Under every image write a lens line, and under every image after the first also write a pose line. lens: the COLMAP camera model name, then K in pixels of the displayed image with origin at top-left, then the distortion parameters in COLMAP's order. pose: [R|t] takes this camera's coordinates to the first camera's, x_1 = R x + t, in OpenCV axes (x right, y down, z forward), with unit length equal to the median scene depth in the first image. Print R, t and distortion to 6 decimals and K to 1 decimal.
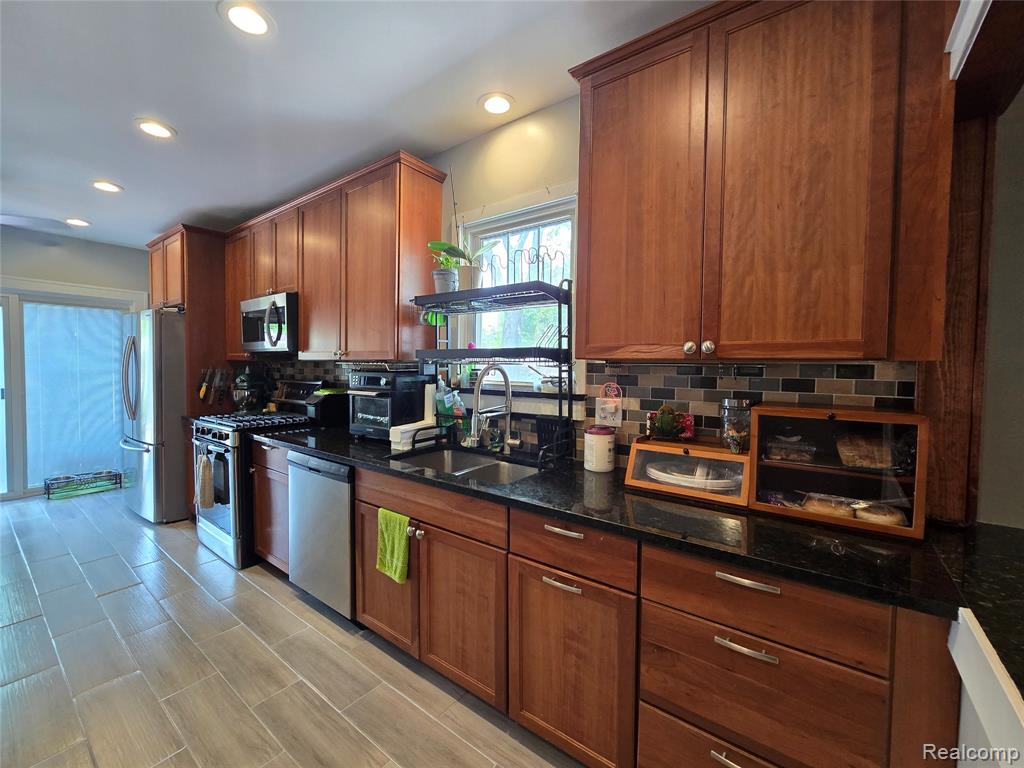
lens RADIAL K [[419.2, 0, 499.9], [0, 419.2, 380.7], [0, 0, 1]] dist [-0.003608, 0.000372]
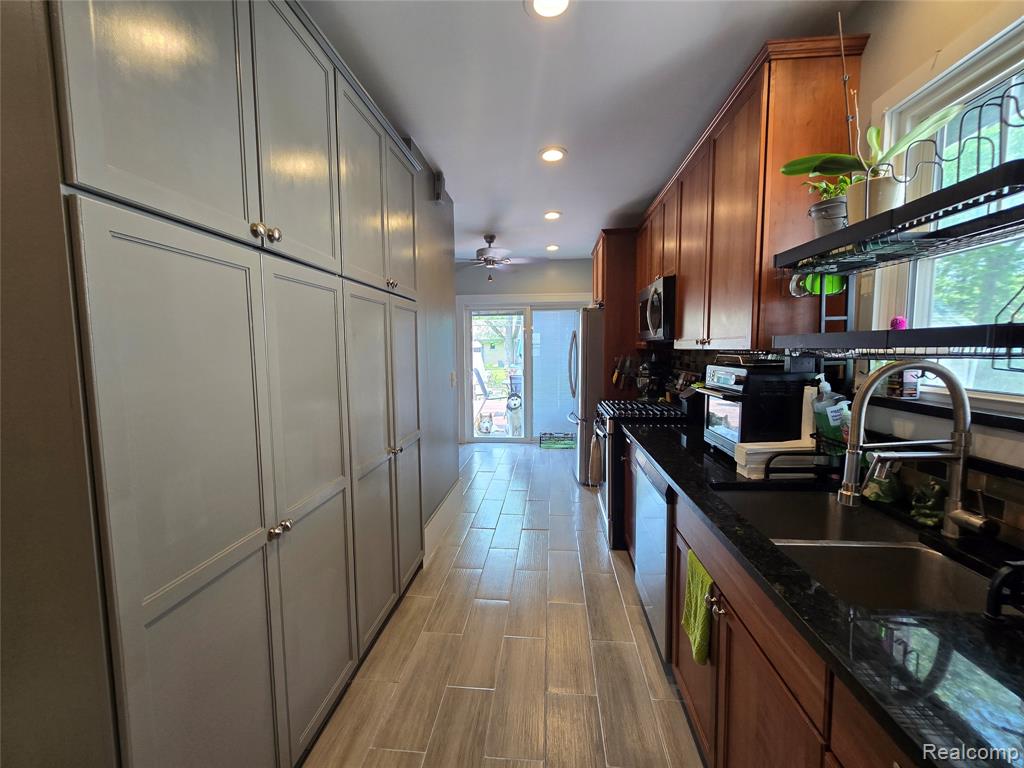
lens RADIAL K [[419.2, 0, 511.8], [0, 419.2, 380.6], [0, 0, 1]] dist [-0.003608, 0.000372]
pose [[0.533397, 0.048171, -0.844492, 0.132055], [-0.010681, 0.998681, 0.050220, -0.027904], [0.845797, -0.017767, 0.533208, 0.256041]]
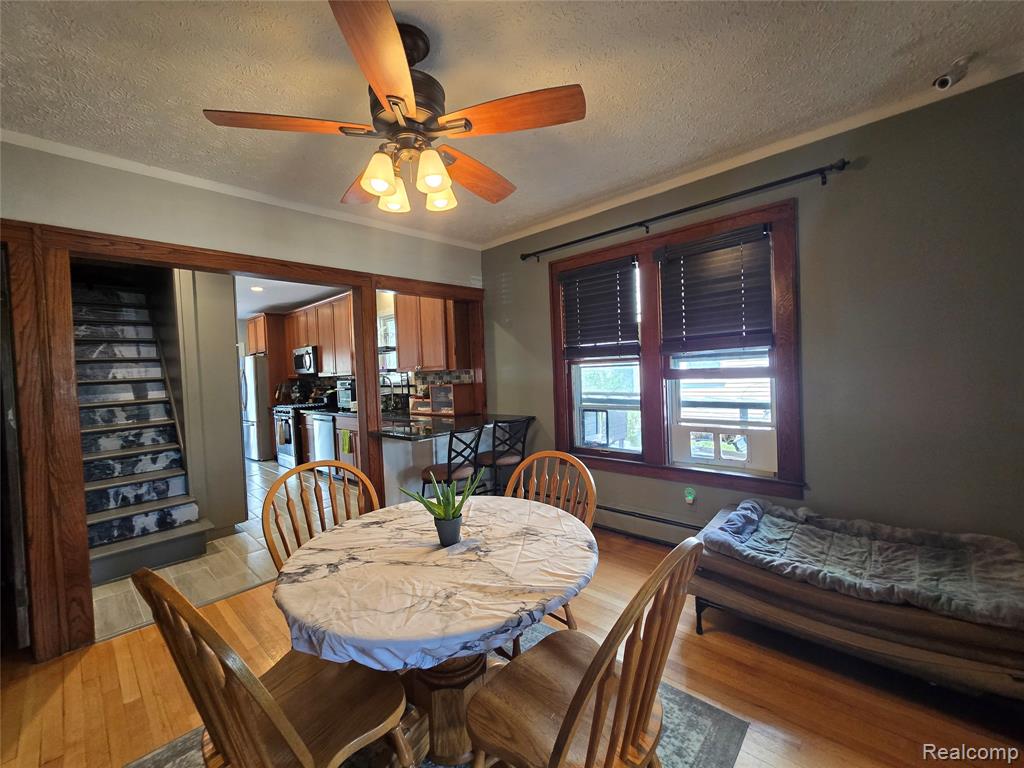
lens RADIAL K [[419.2, 0, 510.9], [0, 419.2, 384.2], [0, 0, 1]] dist [-0.003608, 0.000372]
pose [[0.994519, -0.048961, -0.092389, 0.867652], [0.048689, 0.998800, -0.005201, 0.059672], [0.092533, 0.000674, 0.995709, -1.311117]]
